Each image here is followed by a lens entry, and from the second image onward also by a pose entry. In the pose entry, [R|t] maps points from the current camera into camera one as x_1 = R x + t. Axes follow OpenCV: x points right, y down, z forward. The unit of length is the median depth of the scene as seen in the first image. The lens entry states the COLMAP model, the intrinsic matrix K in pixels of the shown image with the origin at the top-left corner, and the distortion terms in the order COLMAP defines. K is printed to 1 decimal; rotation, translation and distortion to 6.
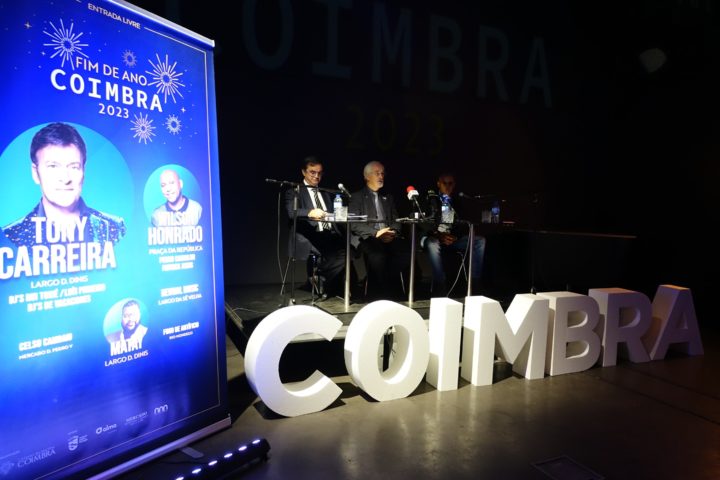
lens RADIAL K [[497.4, 0, 360.0], [0, 497.4, 240.0], [0, 0, 1]] dist [0.000994, -0.002855]
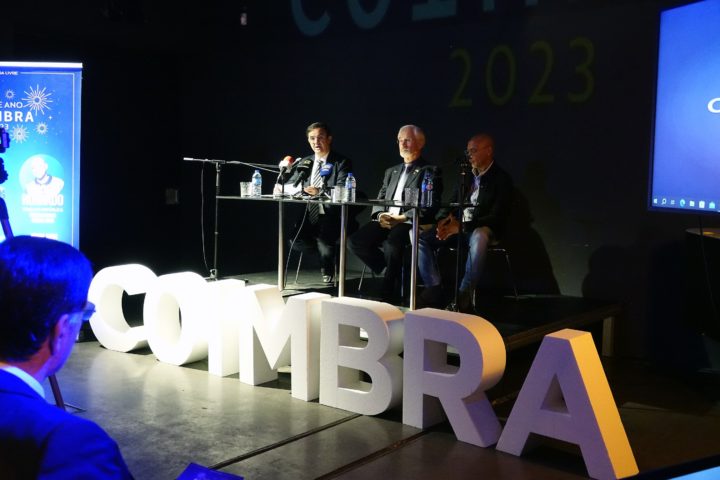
lens RADIAL K [[793.6, 0, 360.0], [0, 793.6, 240.0], [0, 0, 1]] dist [-0.004958, -0.005372]
pose [[0.460352, 0.058114, -0.885832, 2.493213], [-0.065796, 0.997344, 0.031236, -0.030247], [0.885295, 0.043905, 0.462953, 0.817149]]
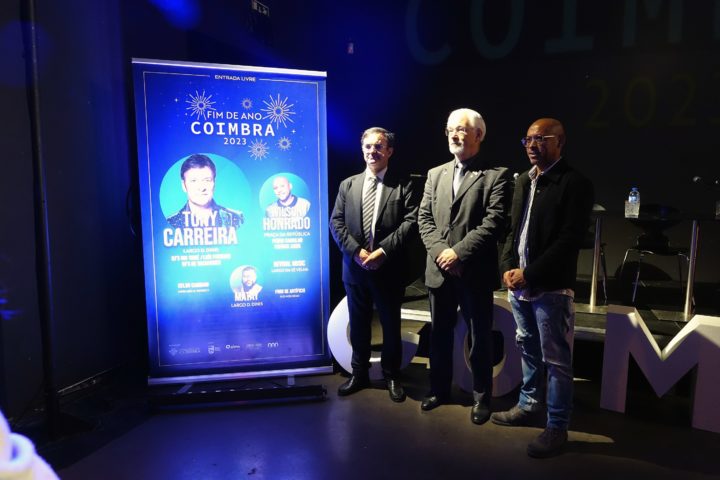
lens RADIAL K [[497.4, 0, 360.0], [0, 497.4, 240.0], [0, 0, 1]] dist [0.000994, -0.002855]
pose [[0.707356, 0.060938, -0.704225, 0.830398], [-0.031363, 0.998002, 0.054856, -0.051513], [0.706161, -0.016716, 0.707854, 0.181627]]
